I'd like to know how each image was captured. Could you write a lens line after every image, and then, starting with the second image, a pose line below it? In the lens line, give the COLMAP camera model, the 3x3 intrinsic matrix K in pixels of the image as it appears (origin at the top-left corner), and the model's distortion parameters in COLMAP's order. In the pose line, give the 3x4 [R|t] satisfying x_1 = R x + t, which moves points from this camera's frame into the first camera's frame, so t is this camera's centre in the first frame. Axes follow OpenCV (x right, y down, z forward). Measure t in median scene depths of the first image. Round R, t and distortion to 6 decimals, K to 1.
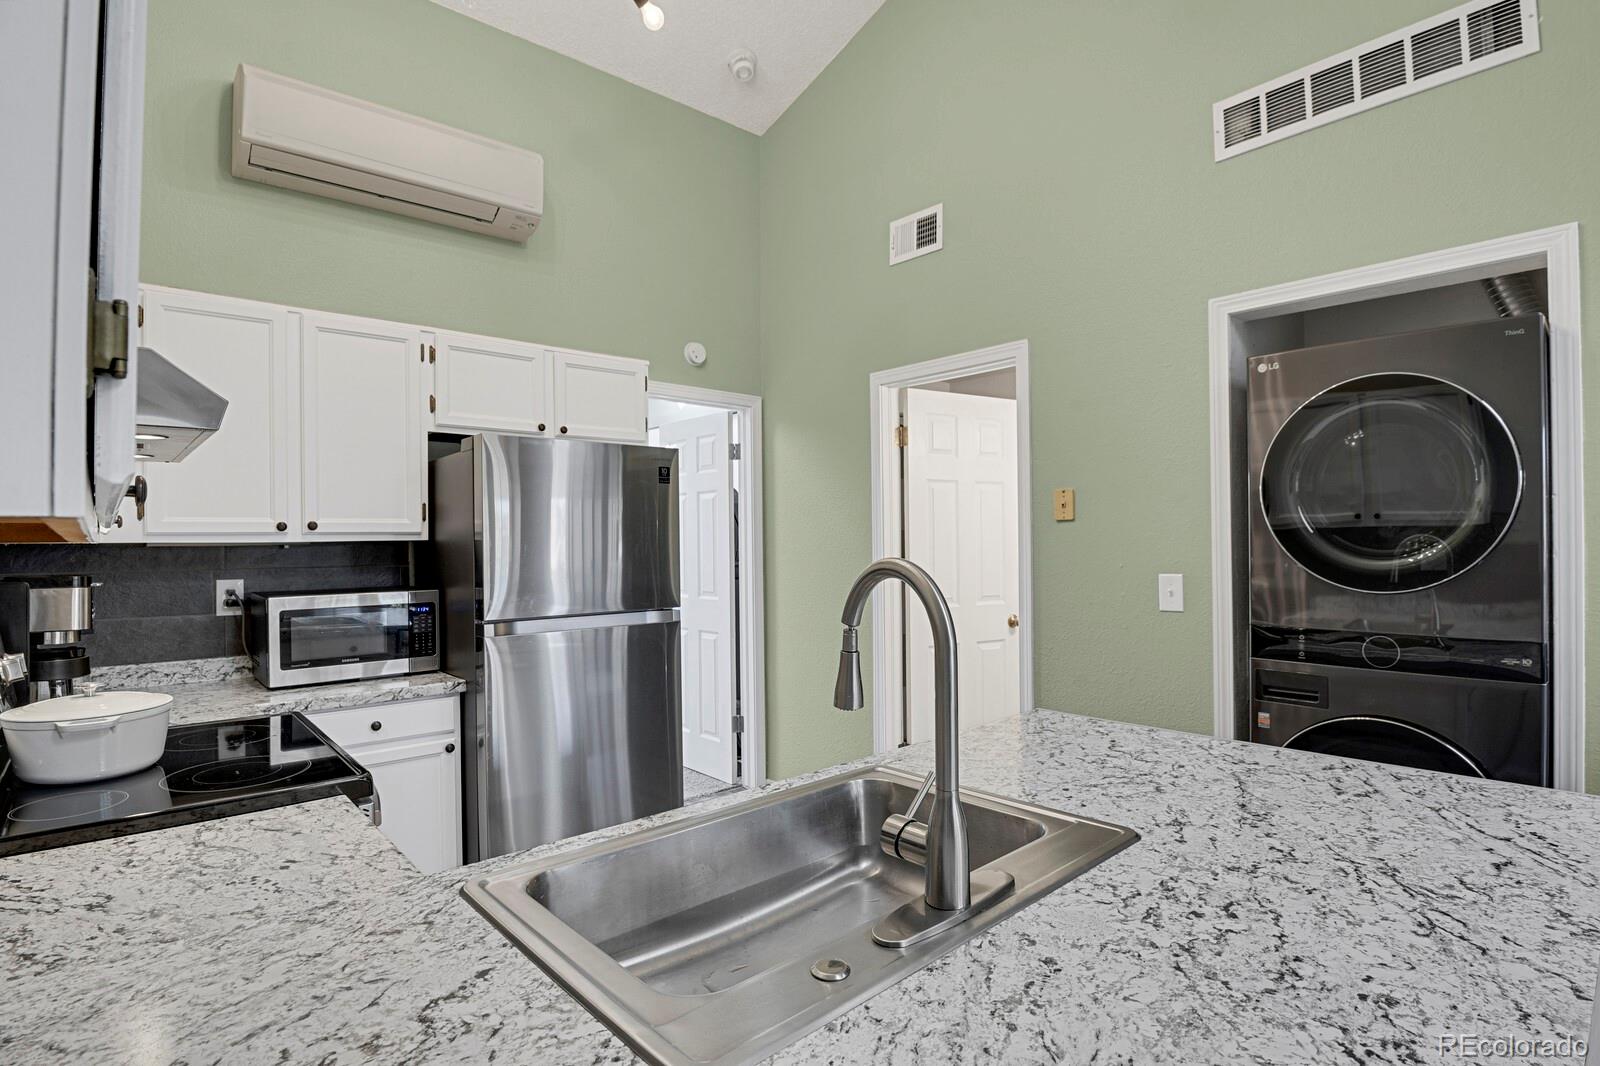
lens RADIAL K [[794.2, 0, 804.7], [0, 794.2, 539.0], [0, 0, 1]] dist [-0.024339, -0.004797]
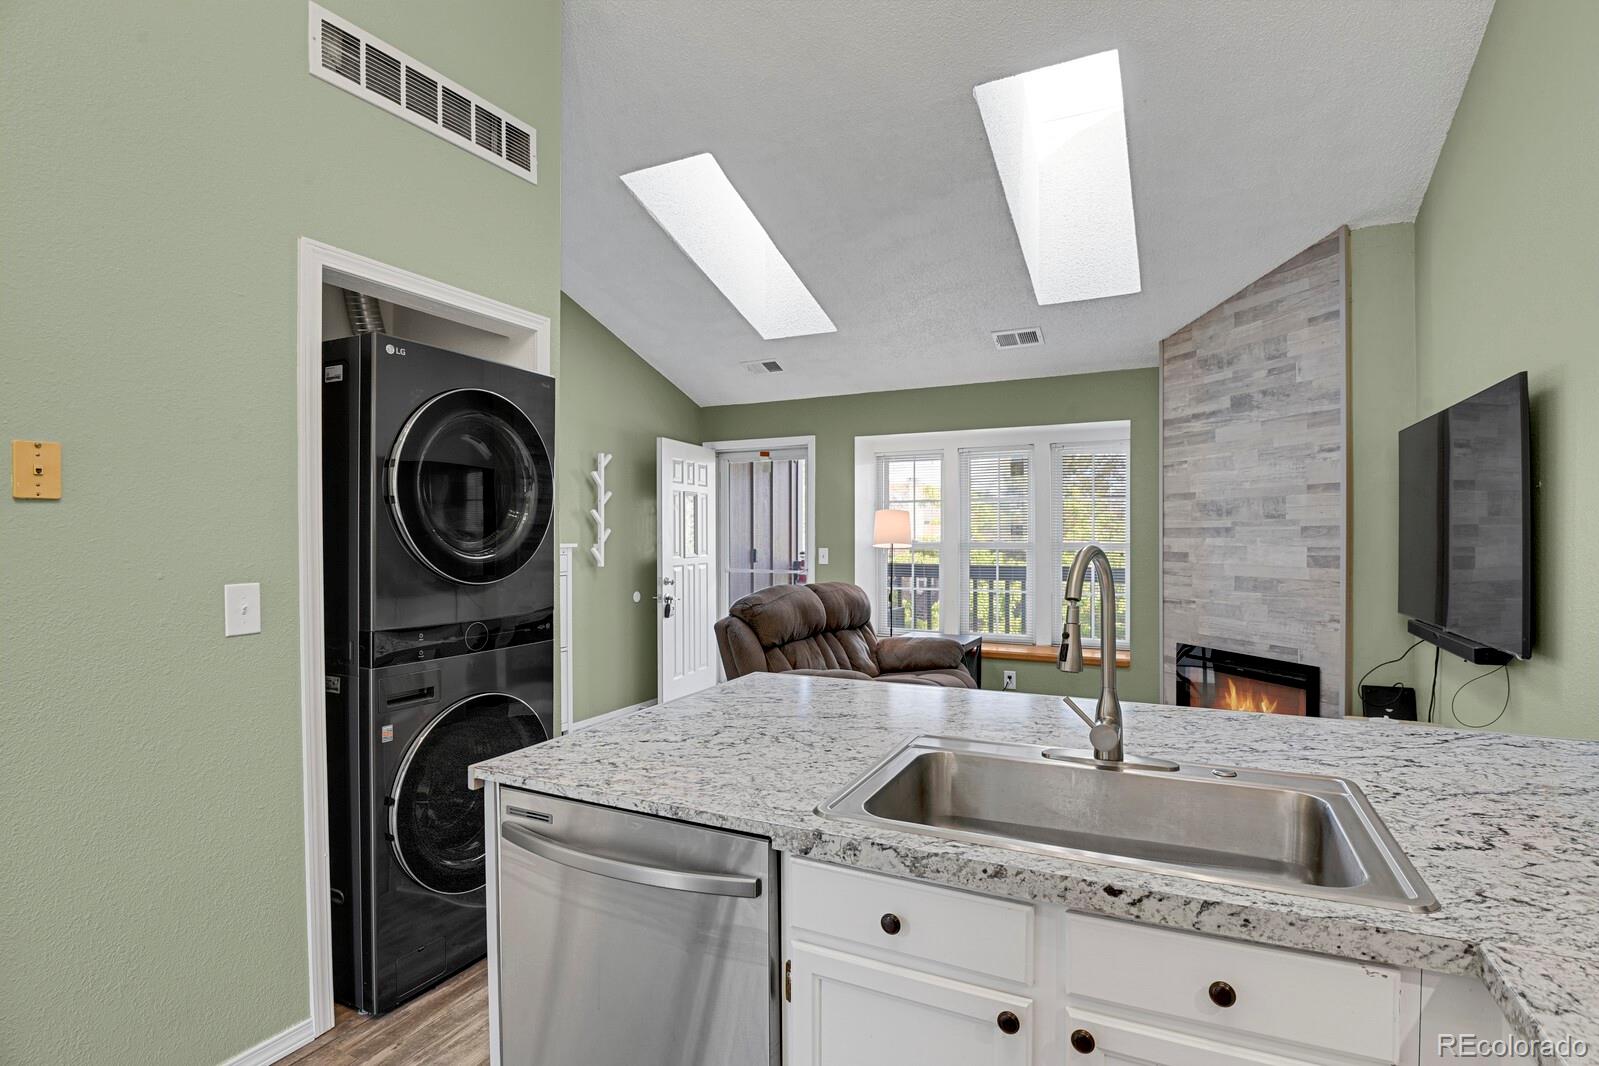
lens RADIAL K [[779.1, 0, 804.9], [0, 779.1, 539.6], [0, 0, 1]] dist [-0.024292, -0.001753]
pose [[-0.369147, 0.002351, 0.929368, -0.696135], [0.001040, 0.999997, -0.002117, 0.011070], [-0.929371, 0.000185, -0.369148, 1.415049]]
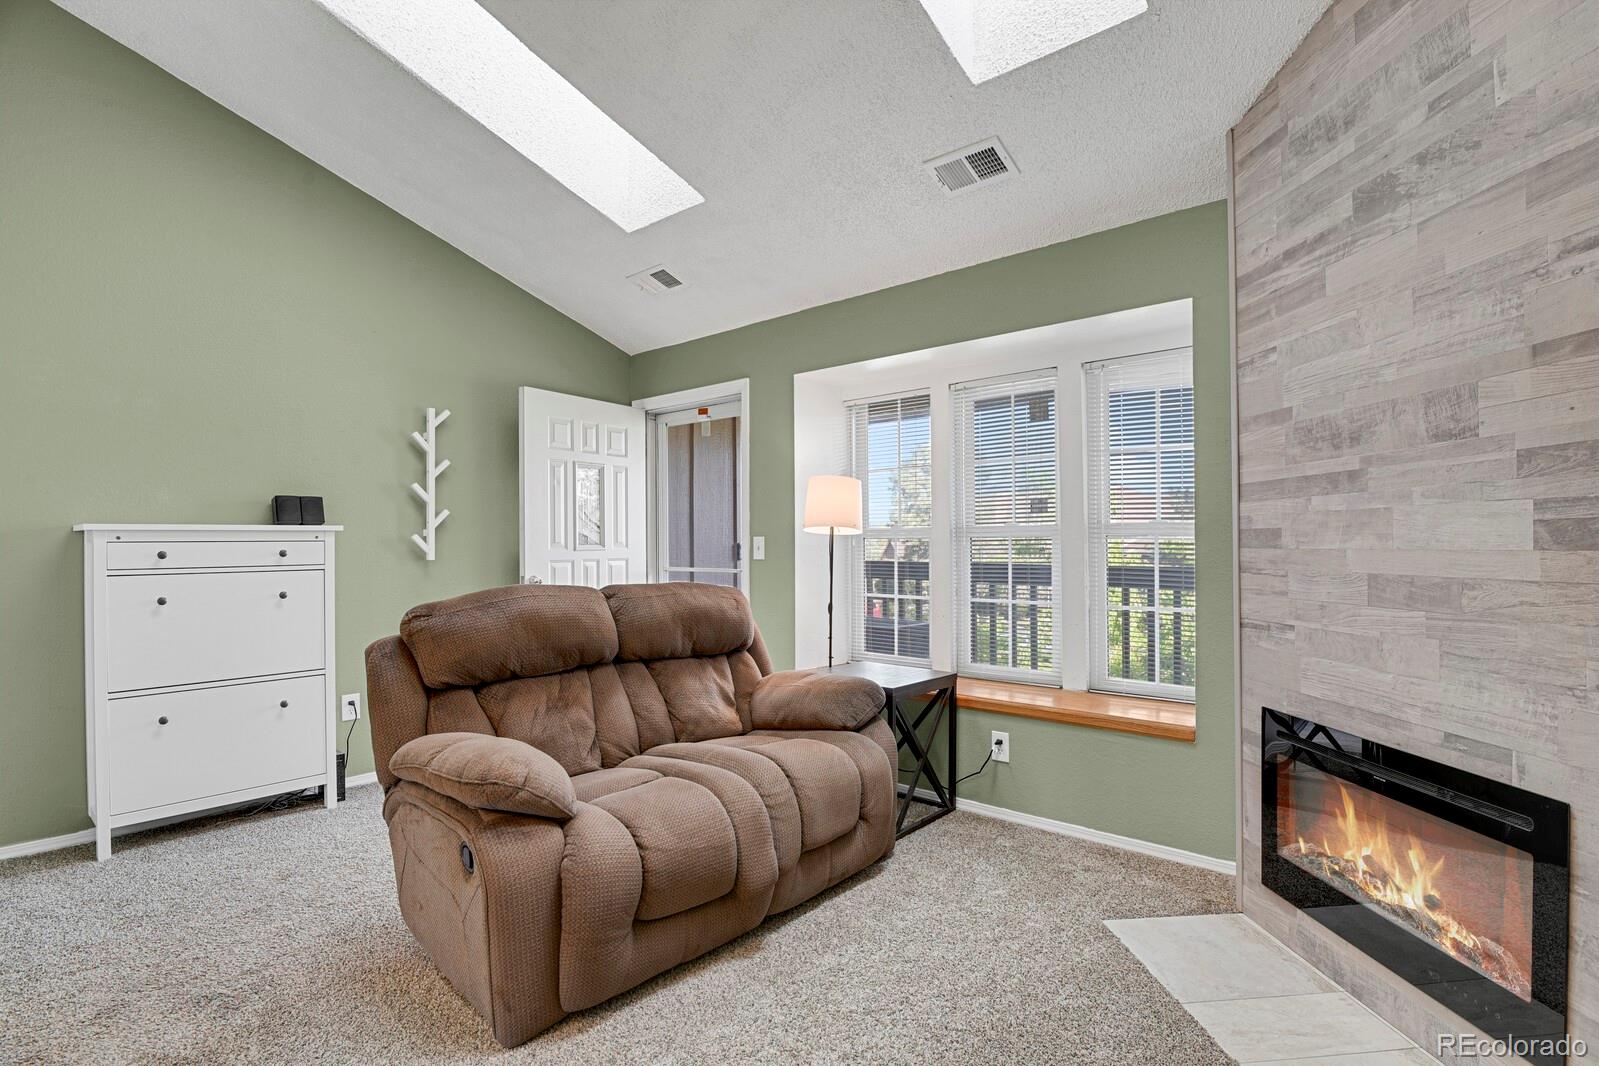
lens RADIAL K [[781.8, 0, 800.3], [0, 781.8, 539.6], [0, 0, 1]] dist [-0.027157, -0.002277]
pose [[-0.121498, 0.013631, 0.992498, 0.192163], [0.002289, 0.999907, -0.013453, 0.098266], [-0.992589, 0.000637, -0.121518, -0.004583]]
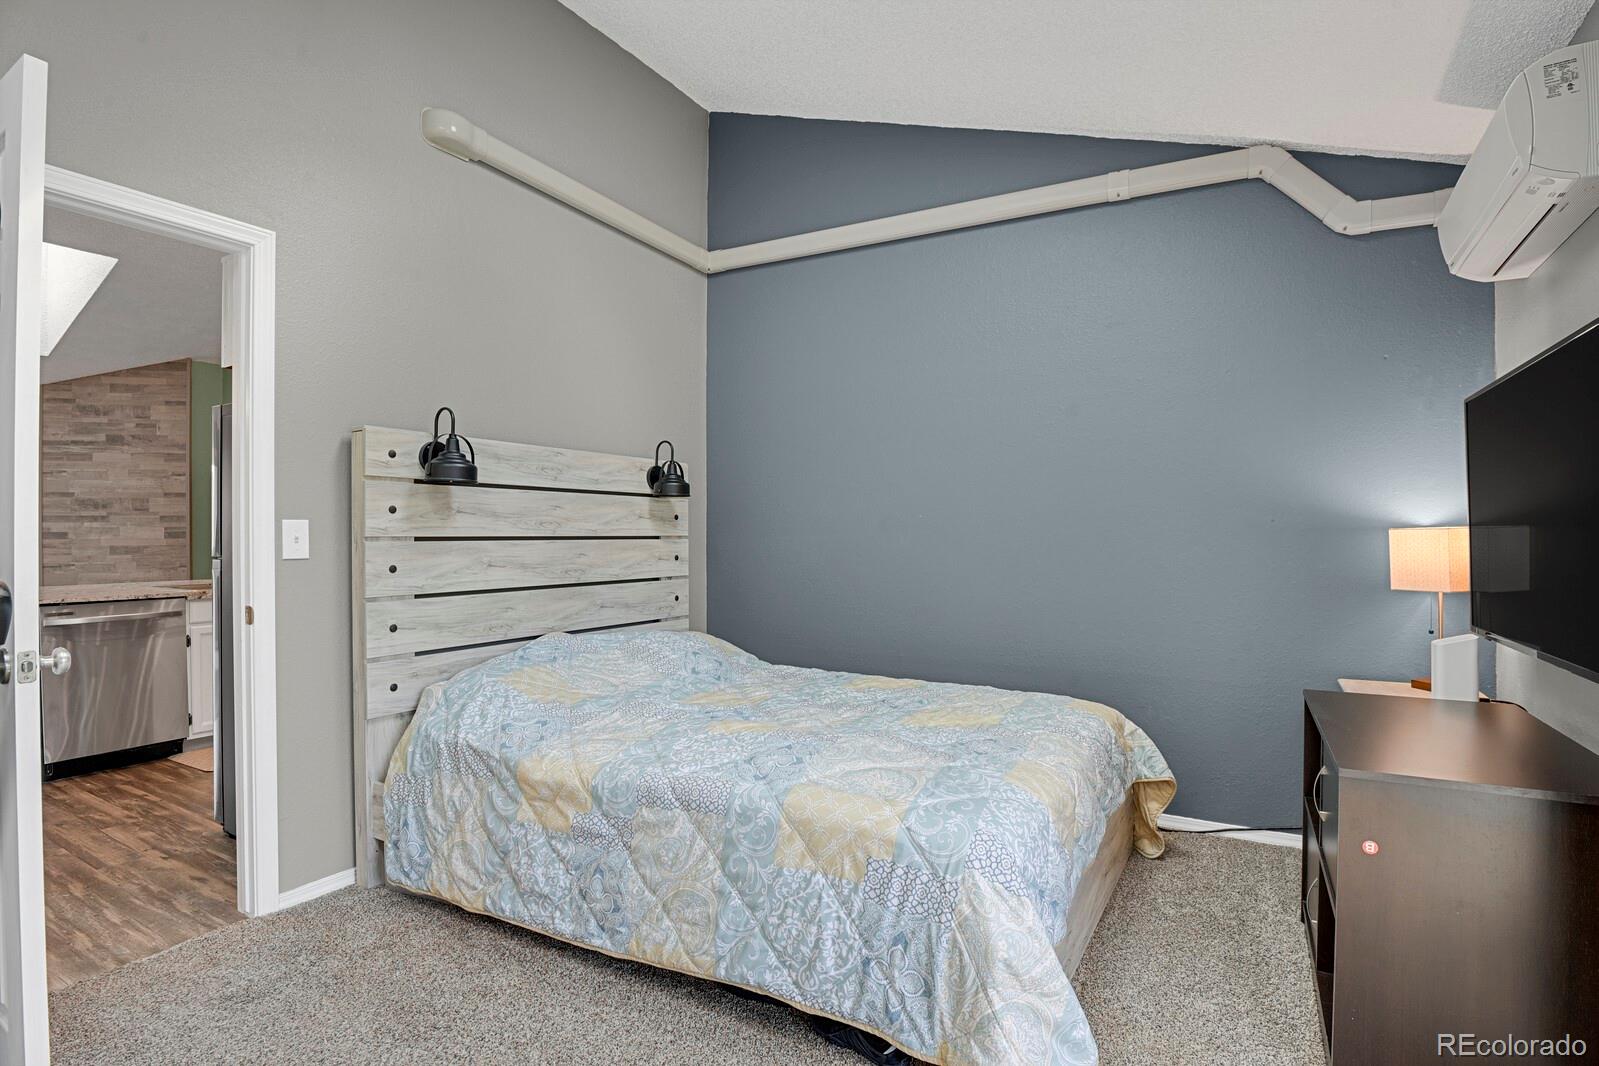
lens RADIAL K [[781.8, 0, 800.3], [0, 781.8, 539.6], [0, 0, 1]] dist [-0.027157, -0.002277]
pose [[-0.954864, 0.011732, -0.296812, -1.216619], [0.011624, 0.999930, 0.002126, 0.142389], [0.296816, -0.001420, -0.954934, 4.483627]]
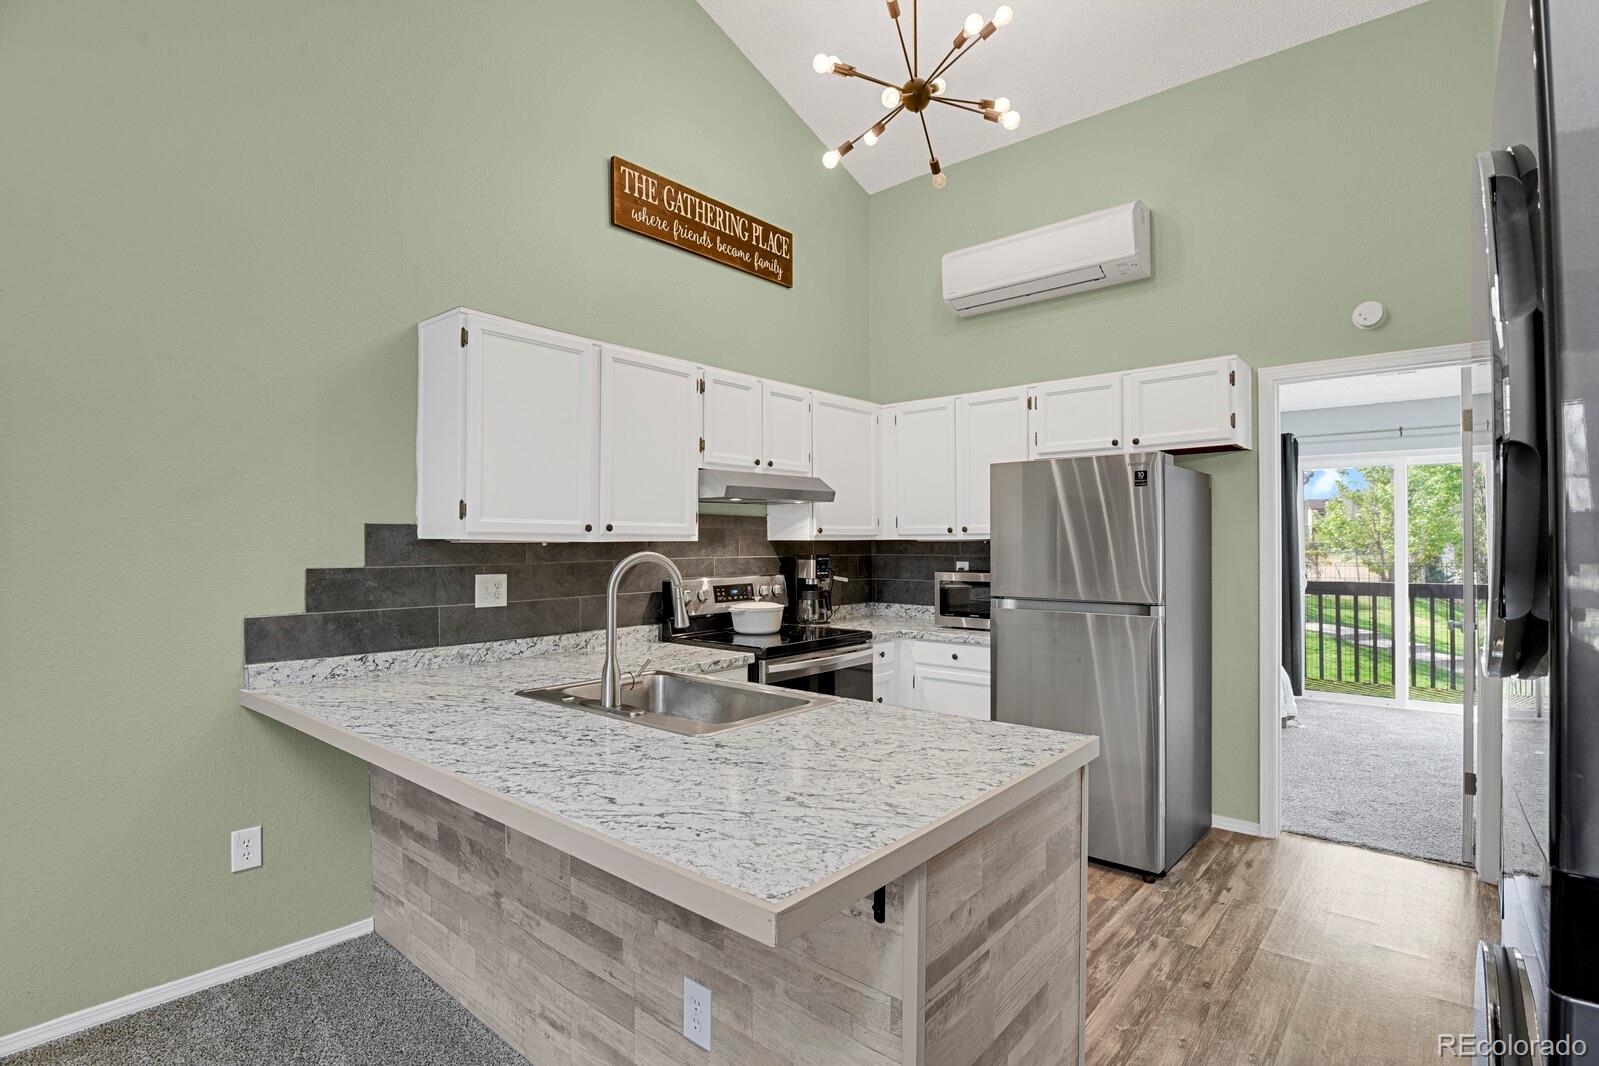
lens RADIAL K [[779.1, 0, 804.9], [0, 779.1, 539.6], [0, 0, 1]] dist [-0.024292, -0.001753]
pose [[0.134939, 0.006404, -0.990833, 1.593181], [0.004855, 0.999963, 0.007124, -0.015733], [0.990842, -0.005772, 0.134903, 0.819153]]
